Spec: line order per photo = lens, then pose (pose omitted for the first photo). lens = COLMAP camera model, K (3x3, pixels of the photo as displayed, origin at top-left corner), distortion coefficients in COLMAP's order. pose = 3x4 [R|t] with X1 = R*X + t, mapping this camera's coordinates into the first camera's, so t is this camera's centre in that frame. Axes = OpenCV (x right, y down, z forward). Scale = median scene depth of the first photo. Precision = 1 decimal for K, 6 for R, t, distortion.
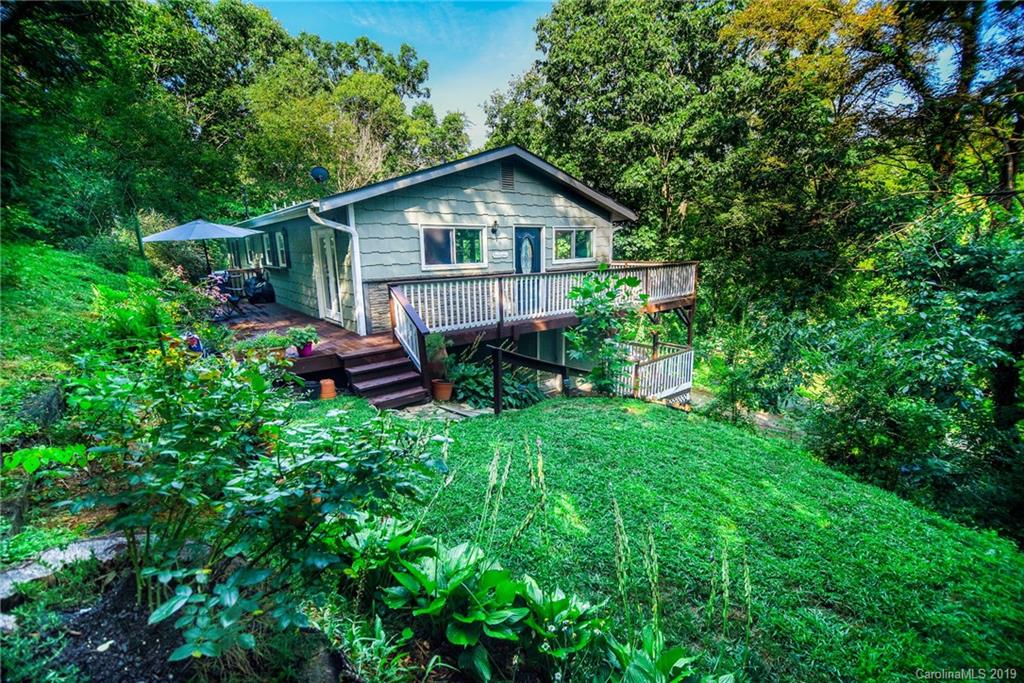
lens RADIAL K [[442.6, 0, 513.2], [0, 442.6, 340.2], [0, 0, 1]] dist [-0.013378, -0.001772]
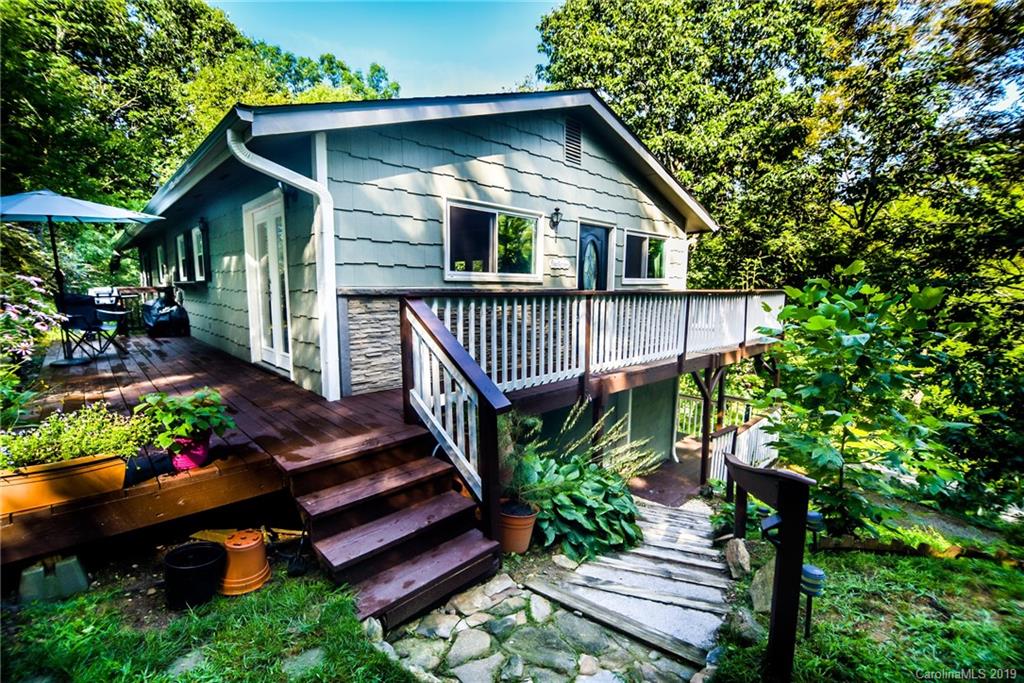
lens RADIAL K [[442.6, 0, 510.9], [0, 442.6, 342.5], [0, 0, 1]] dist [-0.013378, -0.001772]
pose [[0.995635, 0.012748, 0.092460, -0.145828], [-0.004846, 0.996352, -0.085196, -0.026759], [-0.093209, 0.084376, 0.992065, 0.373907]]
